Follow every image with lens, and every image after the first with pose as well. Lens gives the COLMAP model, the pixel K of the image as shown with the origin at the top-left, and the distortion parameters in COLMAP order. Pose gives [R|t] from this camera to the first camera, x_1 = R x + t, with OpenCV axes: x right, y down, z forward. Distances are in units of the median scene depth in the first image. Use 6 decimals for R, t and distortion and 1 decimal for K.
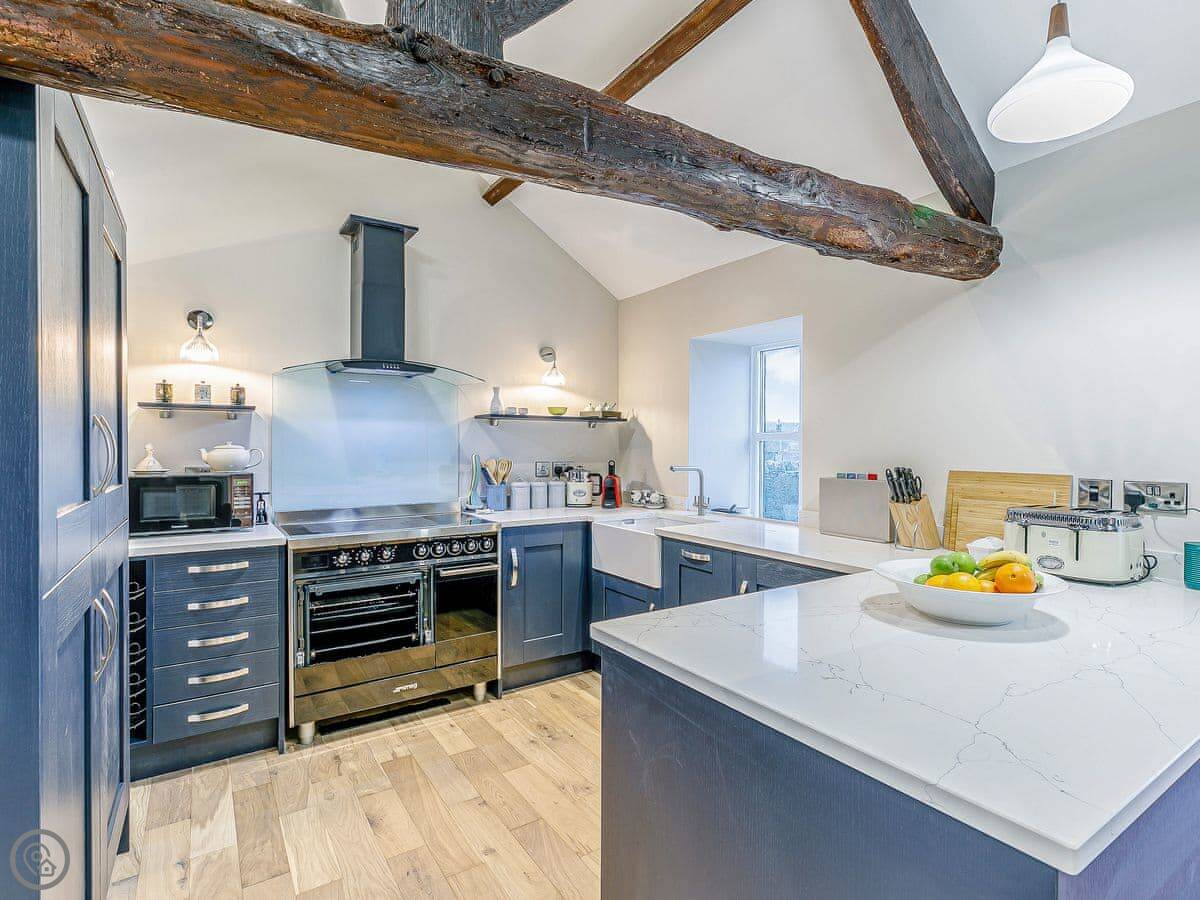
lens RADIAL K [[553.5, 0, 601.6], [0, 553.5, 453.3], [0, 0, 1]] dist [-0.010545, 0.000029]
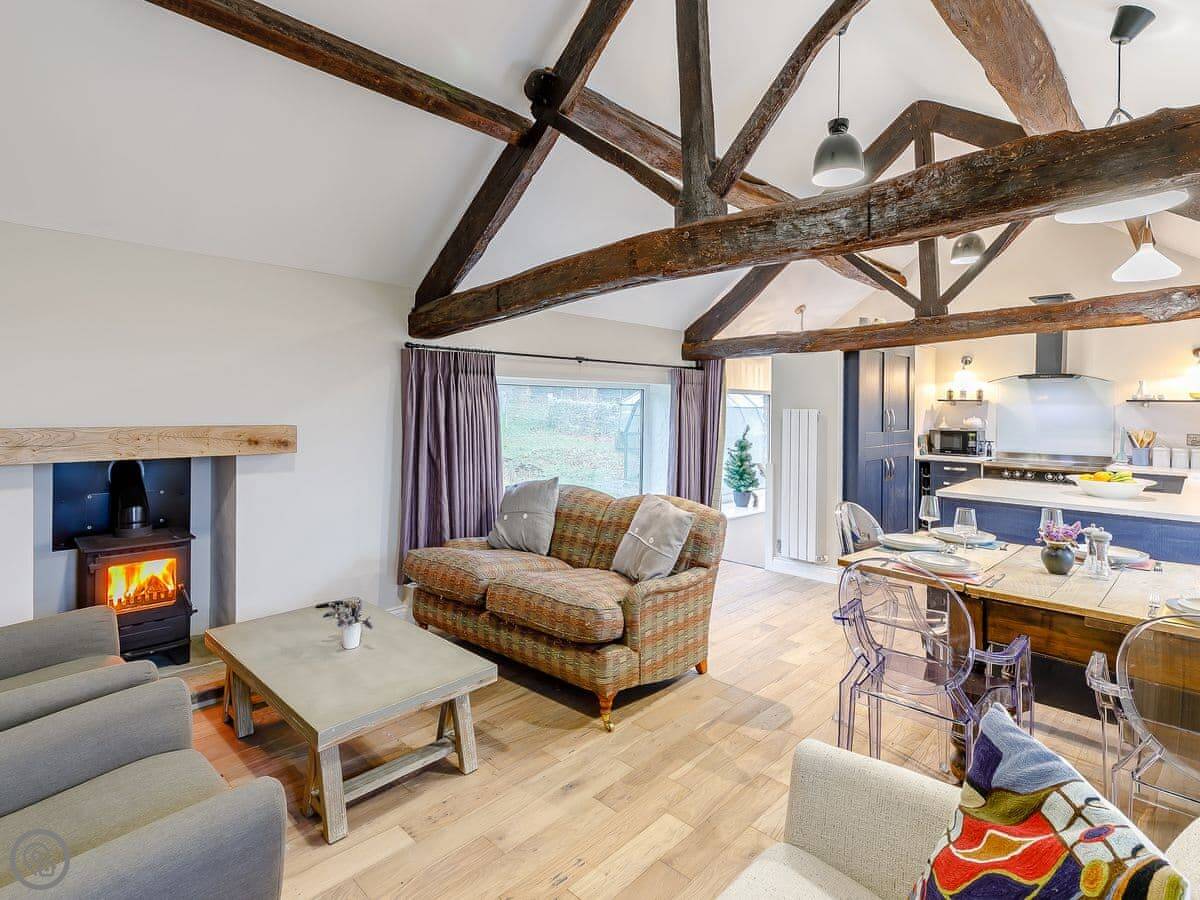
lens RADIAL K [[597.3, 0, 592.2], [0, 597.3, 407.2], [0, 0, 1]] dist [0.001302, -0.000853]
pose [[0.104469, 0.002610, -0.994525, 1.530108], [-0.017186, 0.999852, 0.000819, -0.033138], [0.994380, 0.017007, 0.104498, -0.755507]]
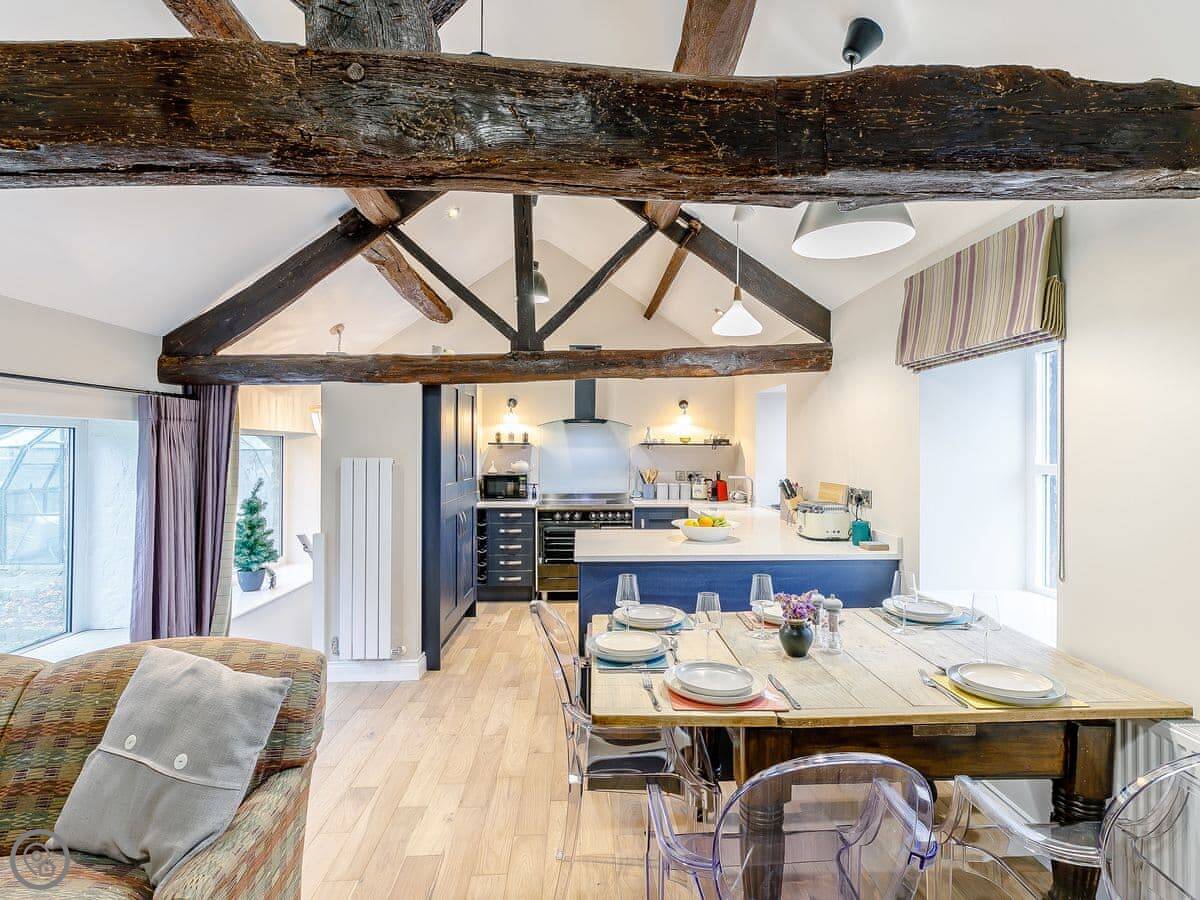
lens RADIAL K [[597.3, 0, 604.8], [0, 597.3, 438.7], [0, 0, 1]] dist [0.001302, -0.000853]
pose [[0.818910, -0.010028, -0.573834, 0.947141], [-0.002188, 0.999786, -0.020594, -0.055816], [0.573917, 0.018120, 0.818713, -0.738709]]
